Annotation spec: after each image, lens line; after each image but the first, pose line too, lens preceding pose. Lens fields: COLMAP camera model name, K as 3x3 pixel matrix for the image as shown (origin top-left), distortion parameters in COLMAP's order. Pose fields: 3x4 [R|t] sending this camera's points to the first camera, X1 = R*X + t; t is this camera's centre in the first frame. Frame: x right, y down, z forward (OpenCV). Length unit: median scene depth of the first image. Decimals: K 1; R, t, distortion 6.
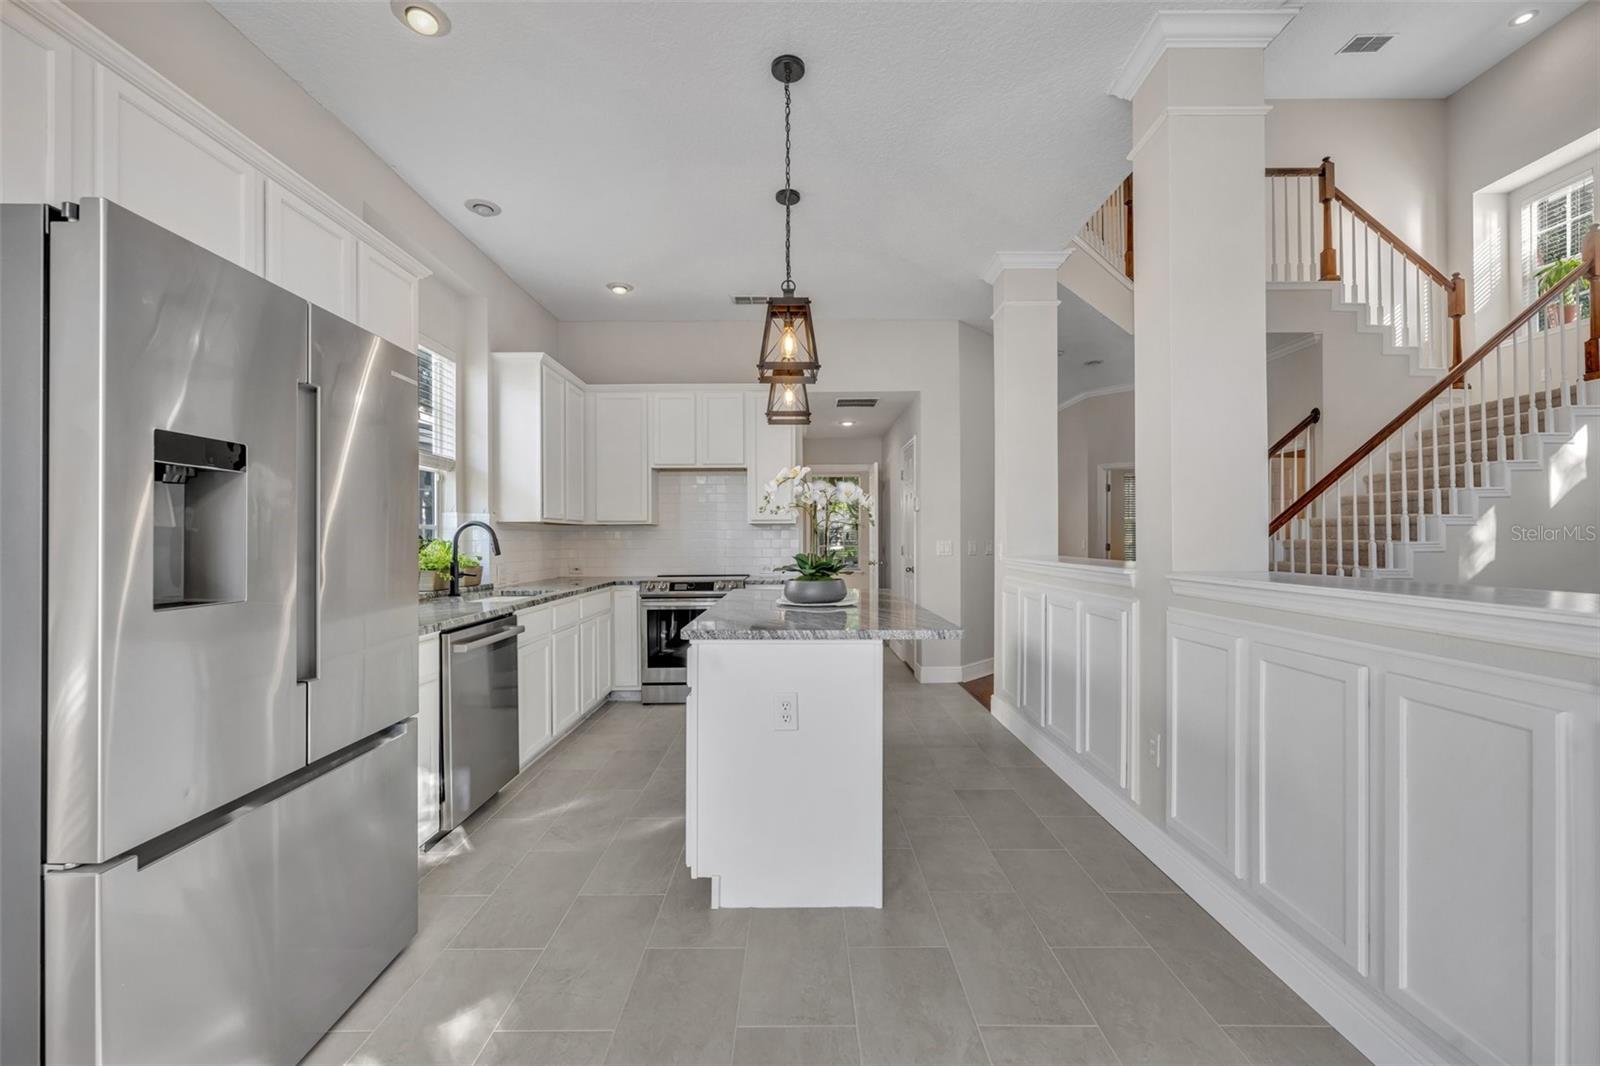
lens RADIAL K [[637.5, 0, 800.0], [0, 637.5, 537.1], [0, 0, 1]] dist [-0.000486, -0.000097]
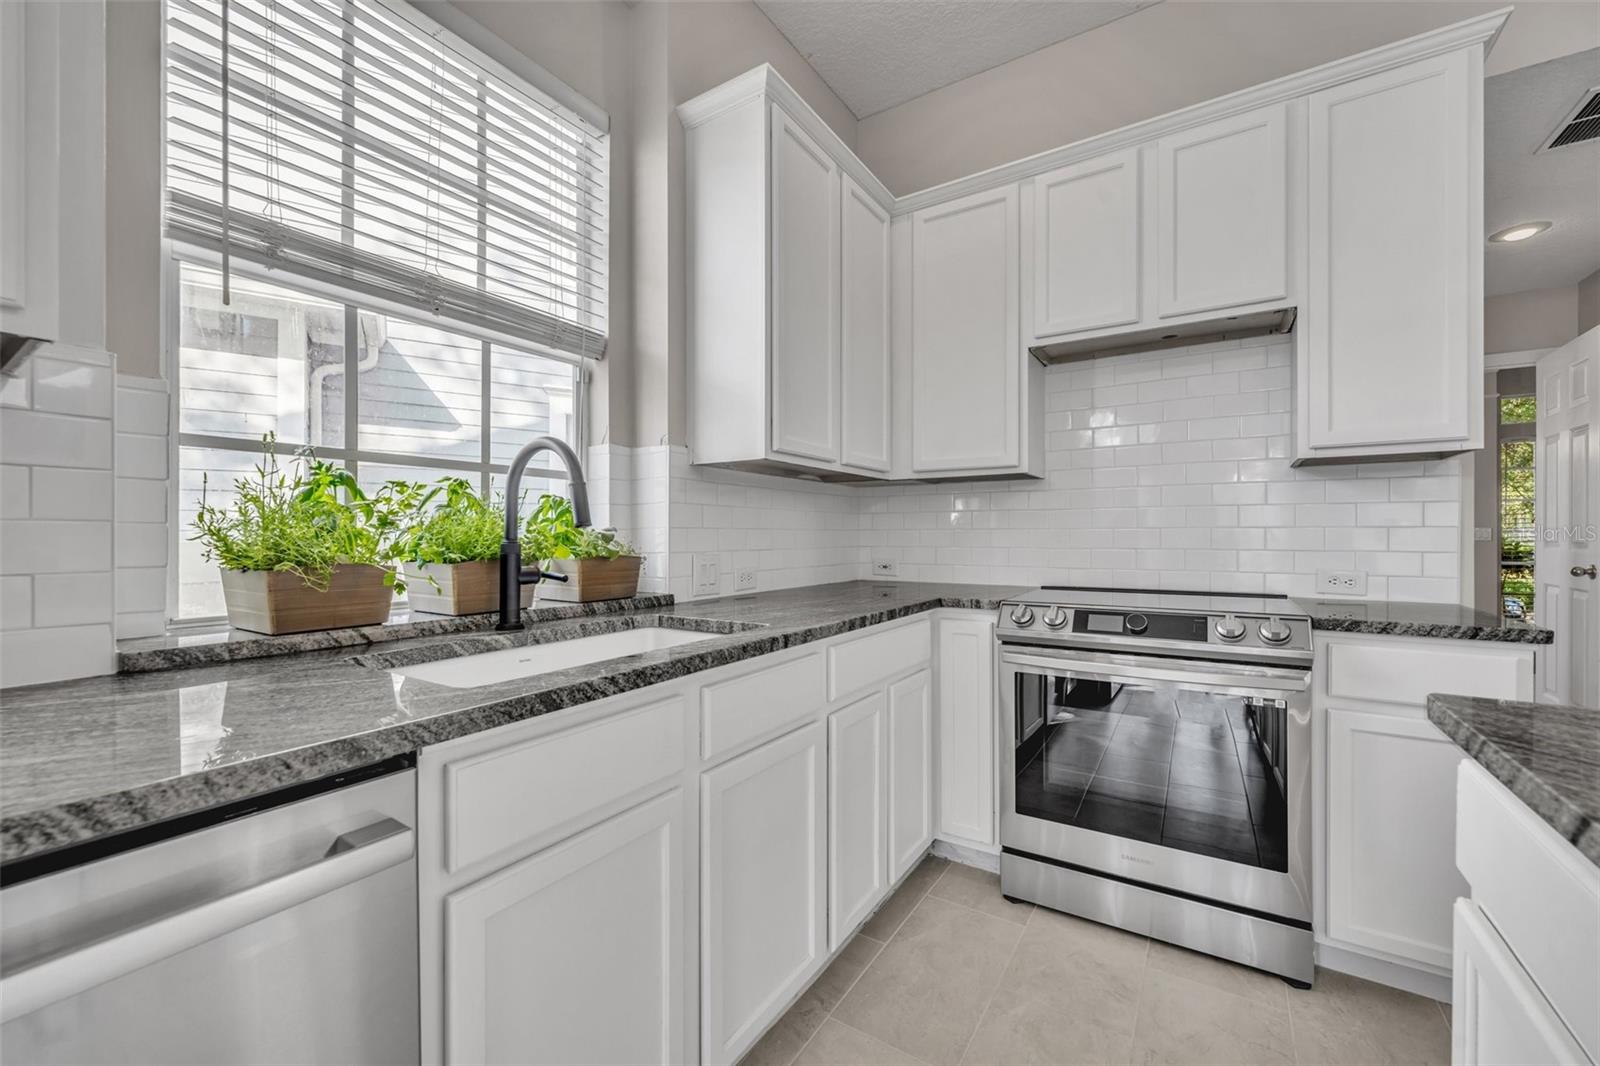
lens RADIAL K [[637.5, 0, 800.0], [0, 637.5, 537.1], [0, 0, 1]] dist [-0.000486, -0.000097]
pose [[0.836438, 0.005994, -0.548029, -0.145871], [-0.001174, 0.999958, 0.009144, 0.026233], [0.548061, -0.007005, 0.836409, 0.647262]]
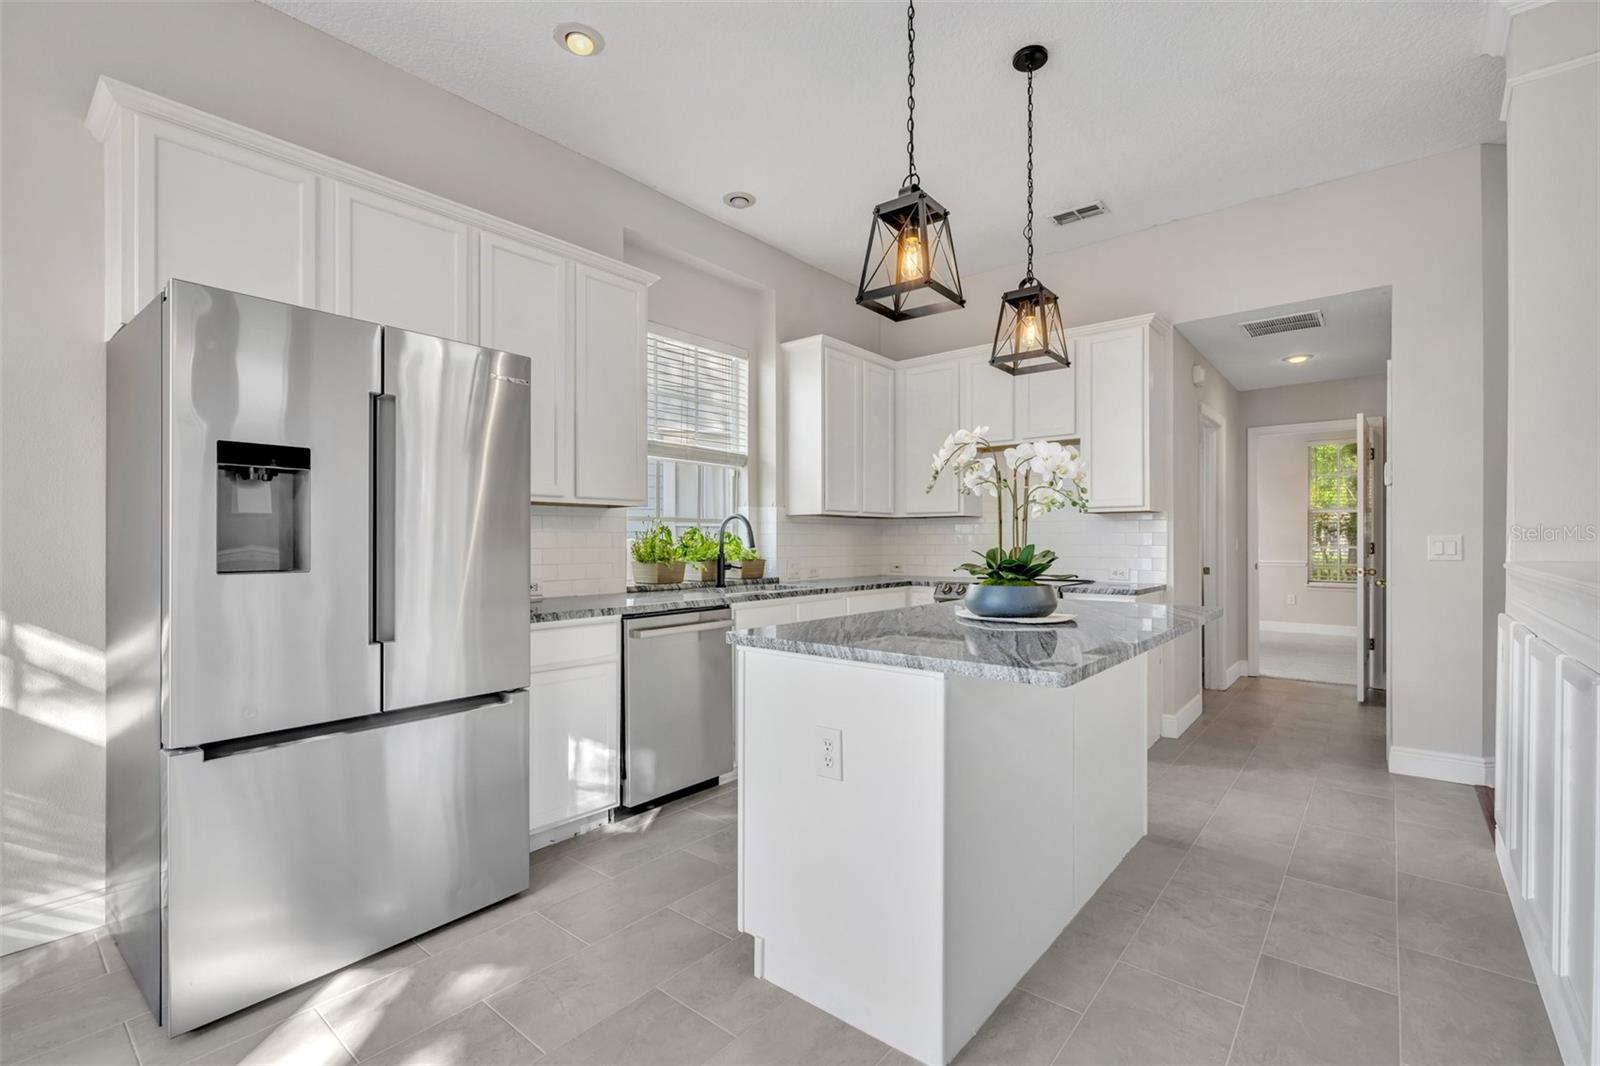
lens RADIAL K [[710.5, 0, 799.6], [0, 710.5, 540.4], [0, 0, 1]] dist [-0.000190, -0.000382]
pose [[0.768763, 0.002666, -0.639528, 0.243710], [0.000274, 0.999990, 0.004498, 0.010113], [0.639533, -0.003633, 0.768755, 0.168961]]
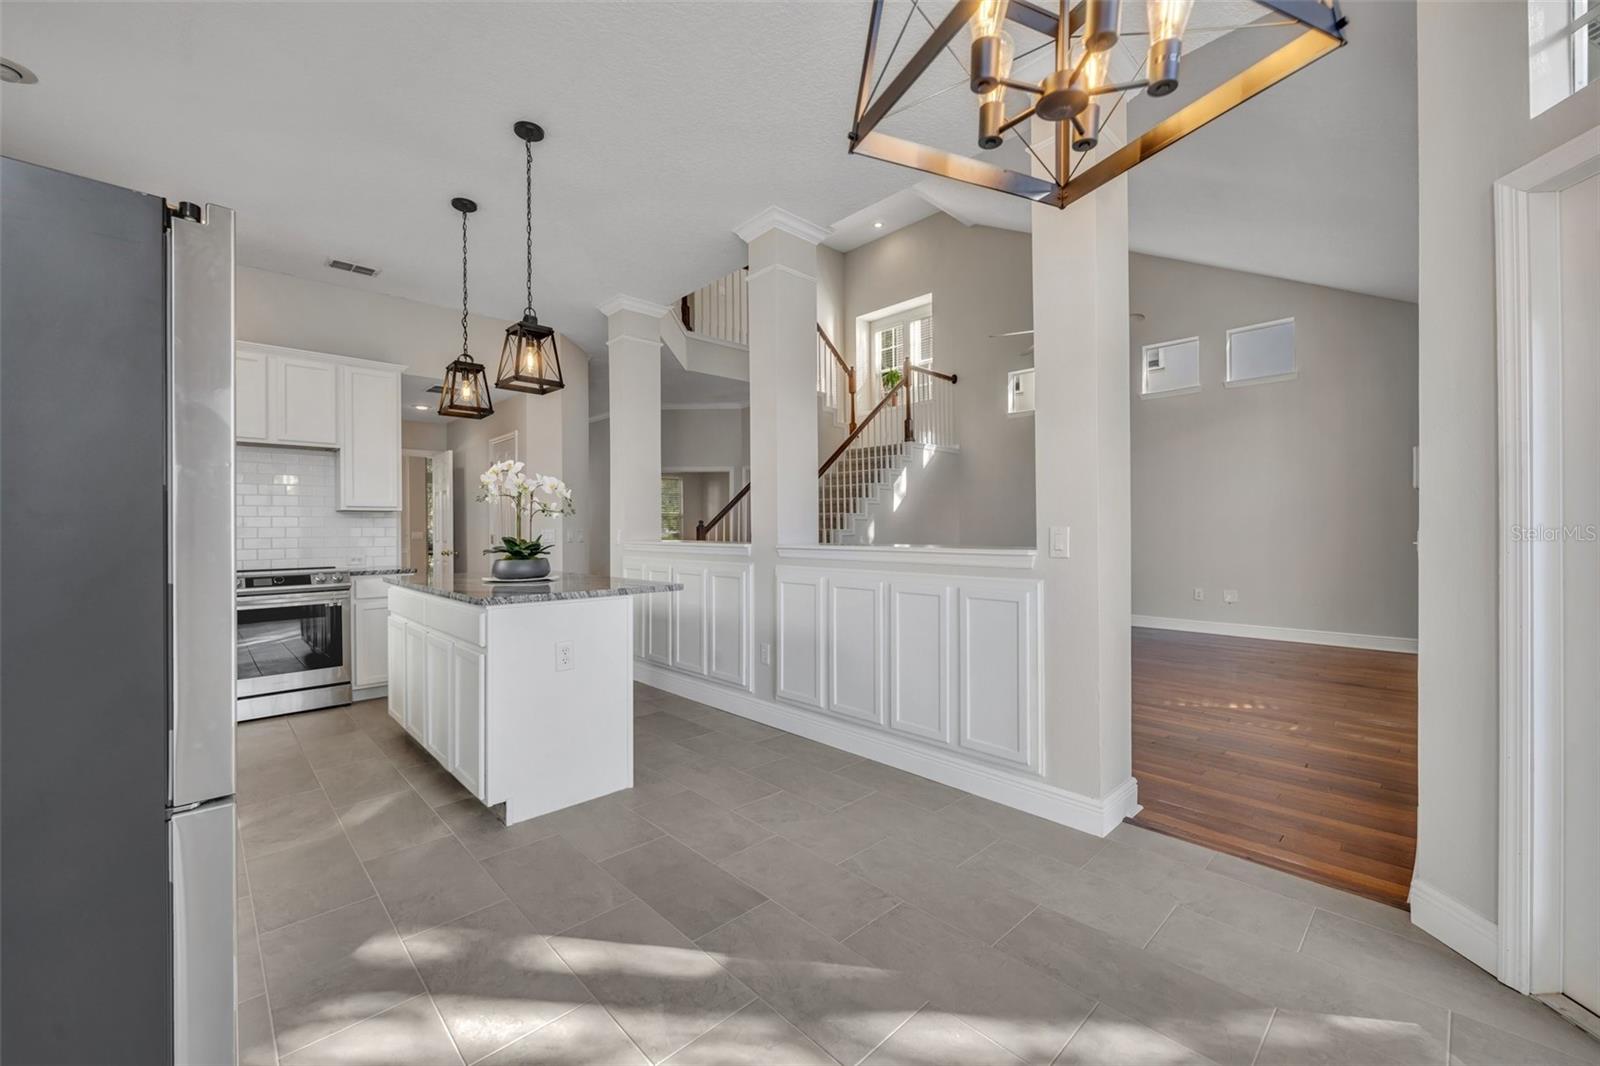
lens RADIAL K [[637.5, 0, 798.9], [0, 637.5, 527.5], [0, 0, 1]] dist [0.000566, 0.000166]
pose [[0.723640, 0.001750, 0.690176, -0.286485], [0.001620, 0.999990, -0.004235, 0.010378], [-0.690176, 0.004183, 0.723629, -0.130792]]
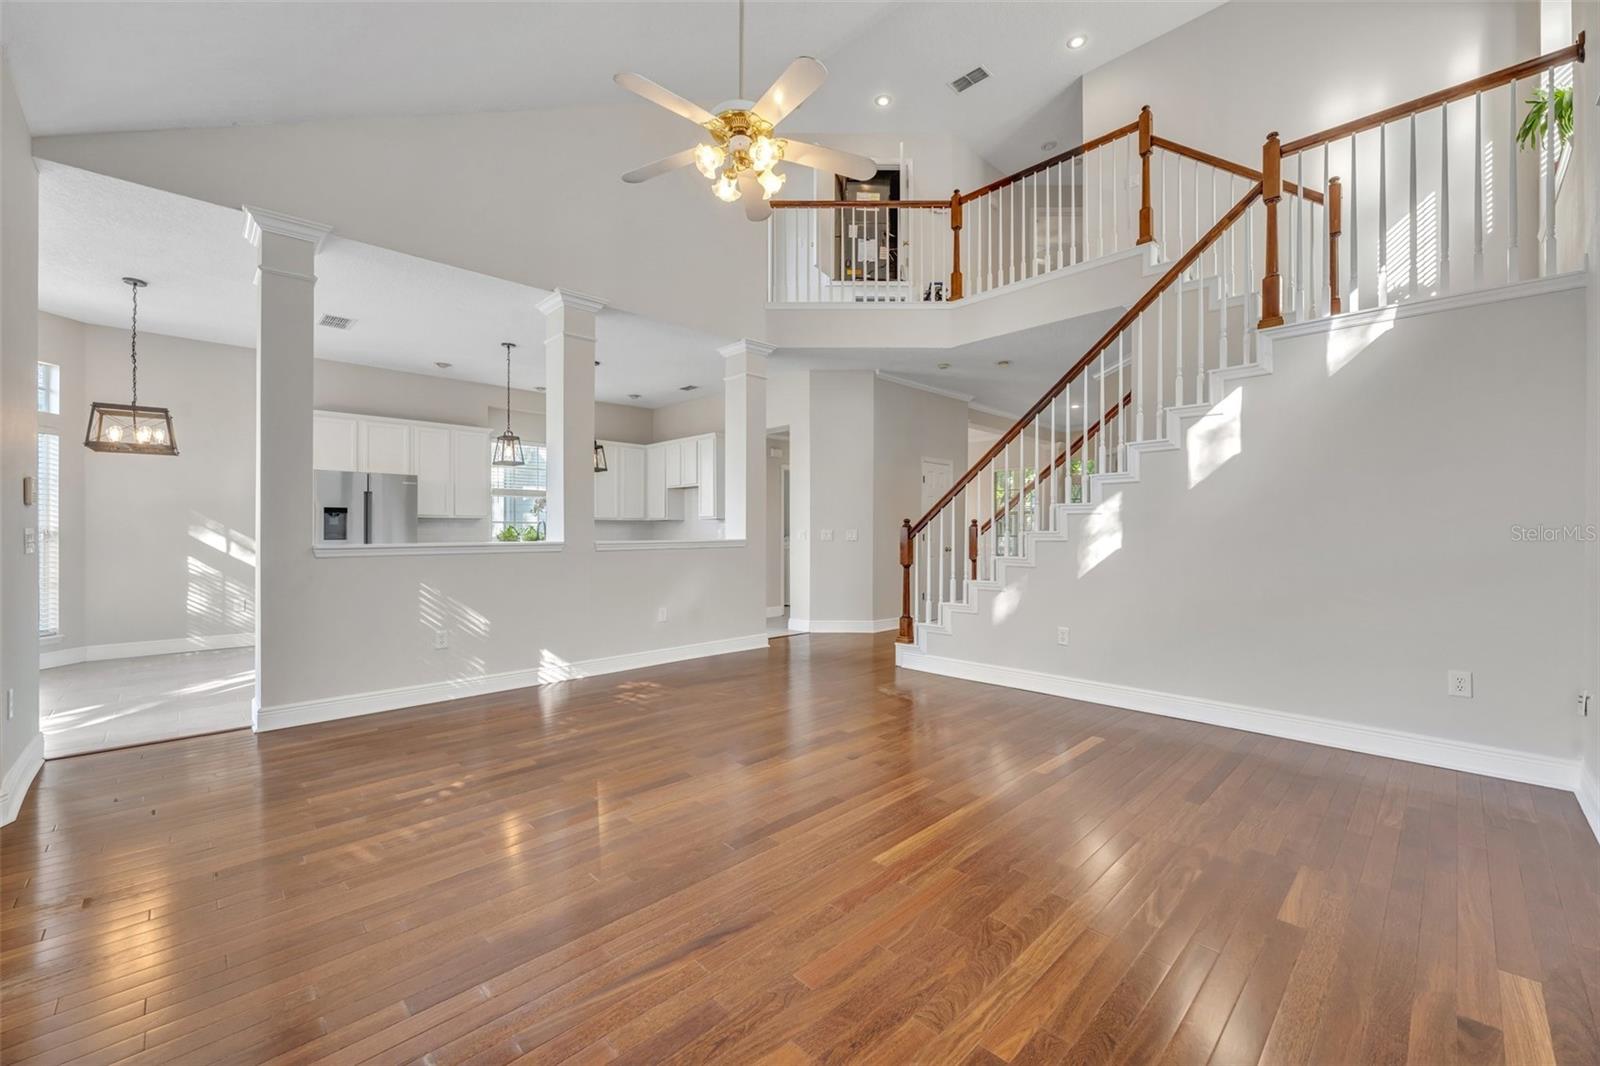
lens RADIAL K [[637.5, 0, 800.0], [0, 637.5, 537.1], [0, 0, 1]] dist [-0.000486, -0.000097]
pose [[0.695832, 0.012785, -0.718091, 1.582620], [-0.002544, 0.999879, 0.015337, 0.000667], [0.718201, -0.008845, 0.695780, 0.027359]]
